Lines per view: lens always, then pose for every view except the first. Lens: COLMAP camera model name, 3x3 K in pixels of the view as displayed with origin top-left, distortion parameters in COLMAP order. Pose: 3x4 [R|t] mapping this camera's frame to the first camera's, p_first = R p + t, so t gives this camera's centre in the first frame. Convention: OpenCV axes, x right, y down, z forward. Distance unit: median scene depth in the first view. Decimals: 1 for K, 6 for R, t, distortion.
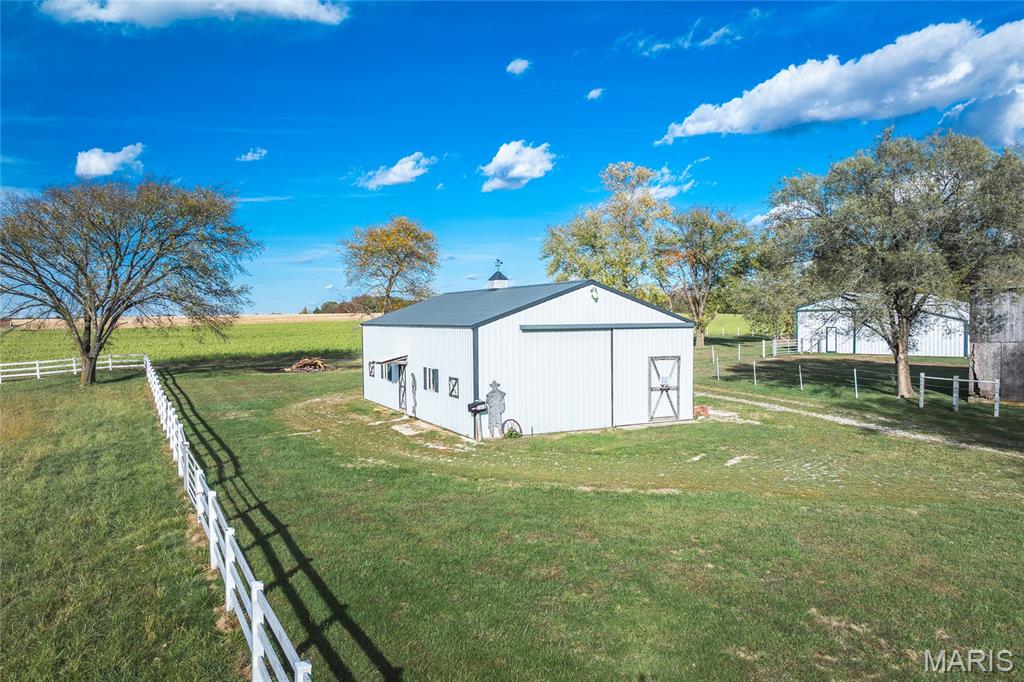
lens RADIAL K [[731.9, 0, 522.8], [0, 731.9, 335.4], [0, 0, 1]] dist [-0.047907, 0.012347]
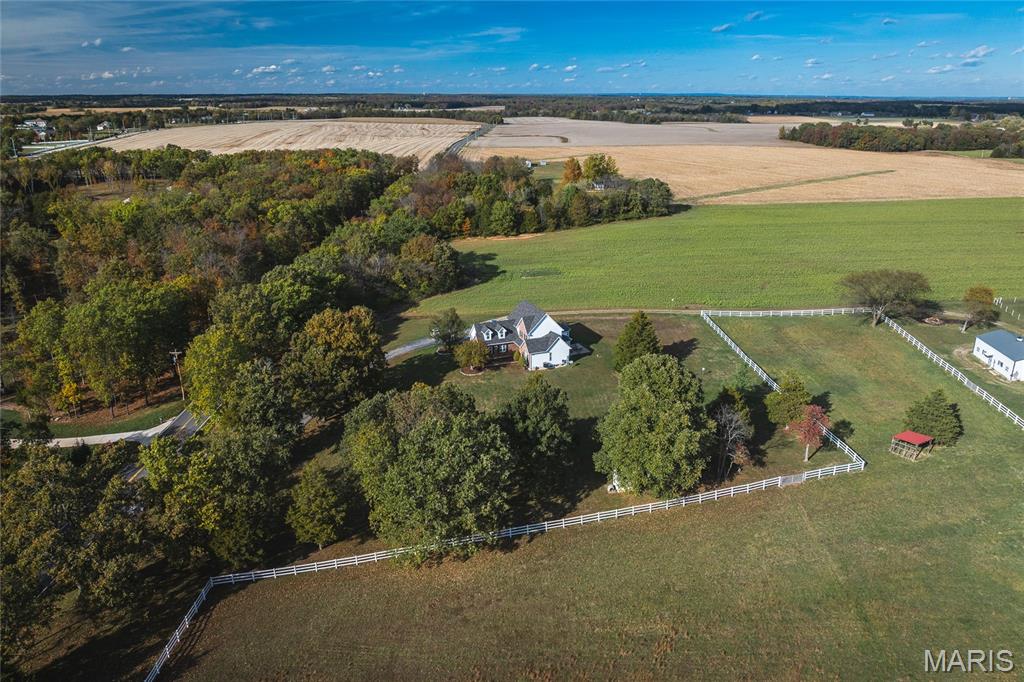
lens RADIAL K [[731.9, 0, 504.0], [0, 731.9, 334.6], [0, 0, 1]] dist [-0.047907, 0.012347]
pose [[0.845309, 0.178535, -0.503566, -0.567503], [-0.015400, 0.950266, 0.311058, -1.619195], [0.534056, -0.255185, 0.806018, -4.761358]]
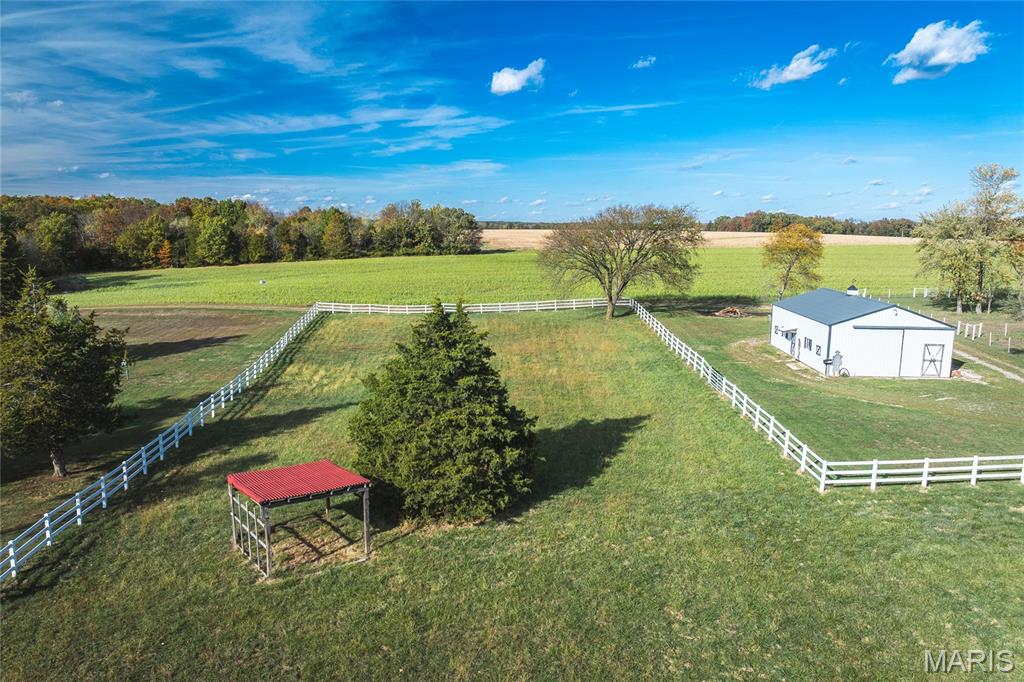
lens RADIAL K [[731.9, 0, 519.5], [0, 731.9, 340.4], [0, 0, 1]] dist [-0.047907, 0.012347]
pose [[0.868352, 0.096450, -0.486480, 0.165602], [-0.030737, 0.989488, 0.141310, -0.215616], [0.494996, -0.107754, 0.862188, -1.180968]]
